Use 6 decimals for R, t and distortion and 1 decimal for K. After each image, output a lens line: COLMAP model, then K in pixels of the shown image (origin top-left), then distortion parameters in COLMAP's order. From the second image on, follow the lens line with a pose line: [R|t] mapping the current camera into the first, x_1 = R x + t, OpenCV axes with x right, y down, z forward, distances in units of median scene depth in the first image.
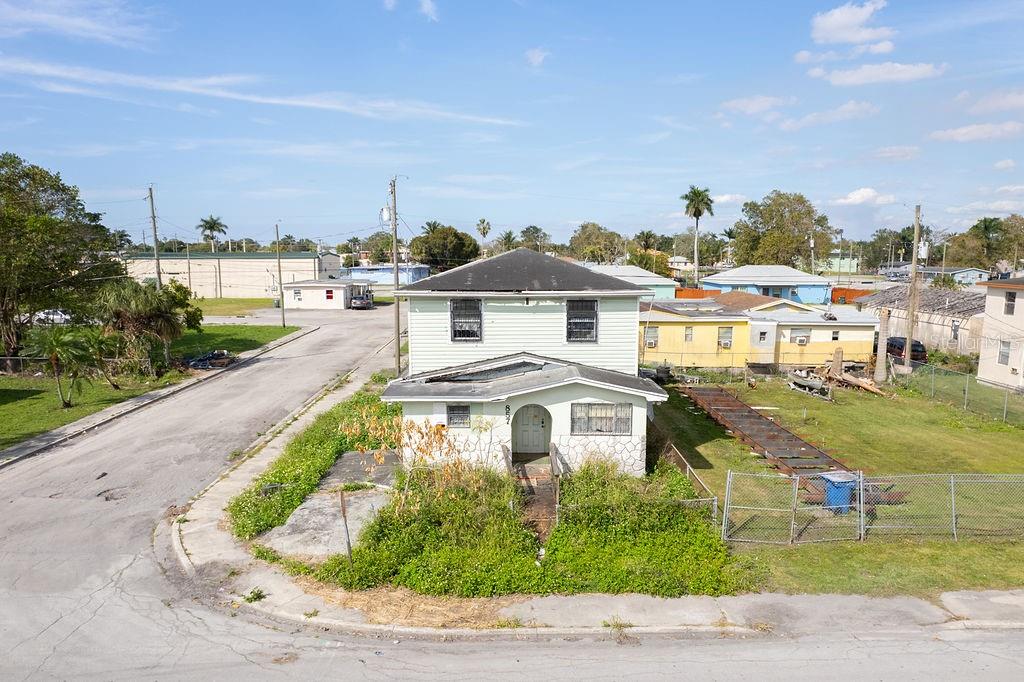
lens RADIAL K [[720.7, 0, 509.6], [0, 720.7, 363.5], [0, 0, 1]] dist [-0.035188, -0.000639]
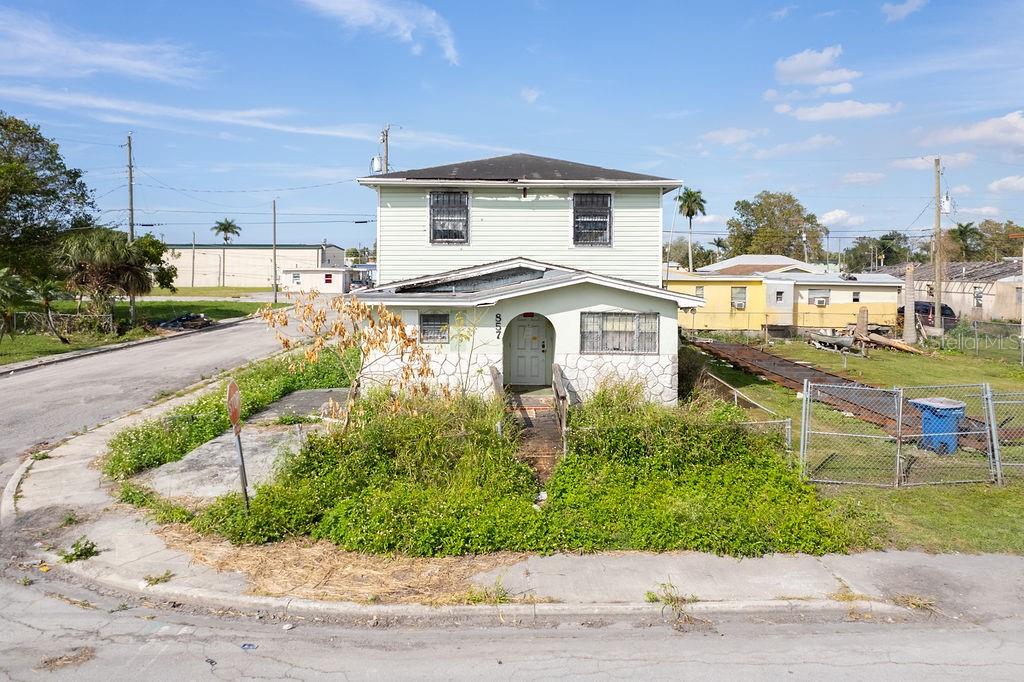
lens RADIAL K [[677.4, 0, 521.5], [0, 677.4, 278.2], [0, 0, 1]] dist [-0.052520, 0.043784]
pose [[0.999829, 0.009726, 0.015760, 0.010332], [-0.007482, 0.990595, -0.136625, 0.116995], [-0.016941, 0.136483, 0.990498, 0.273382]]
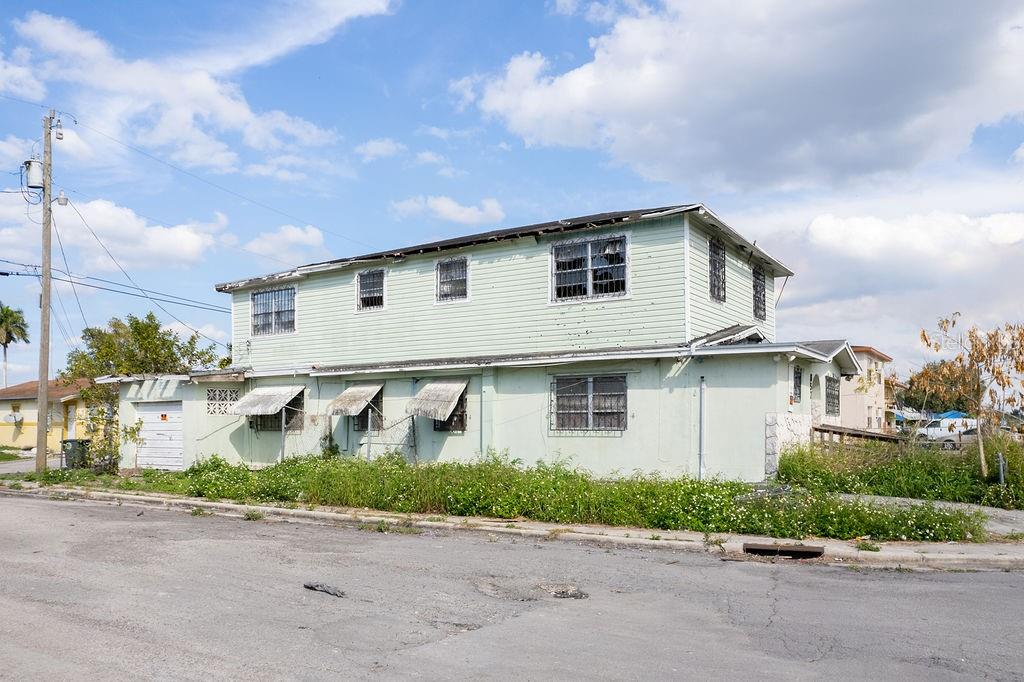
lens RADIAL K [[780.1, 0, 510.1], [0, 780.1, 407.6], [0, 0, 1]] dist [-0.012405, -0.005999]
pose [[0.530838, 0.021035, 0.847212, -0.879788], [0.135294, 0.984767, -0.109222, 0.140896], [-0.836604, 0.172602, 0.519906, 0.825181]]
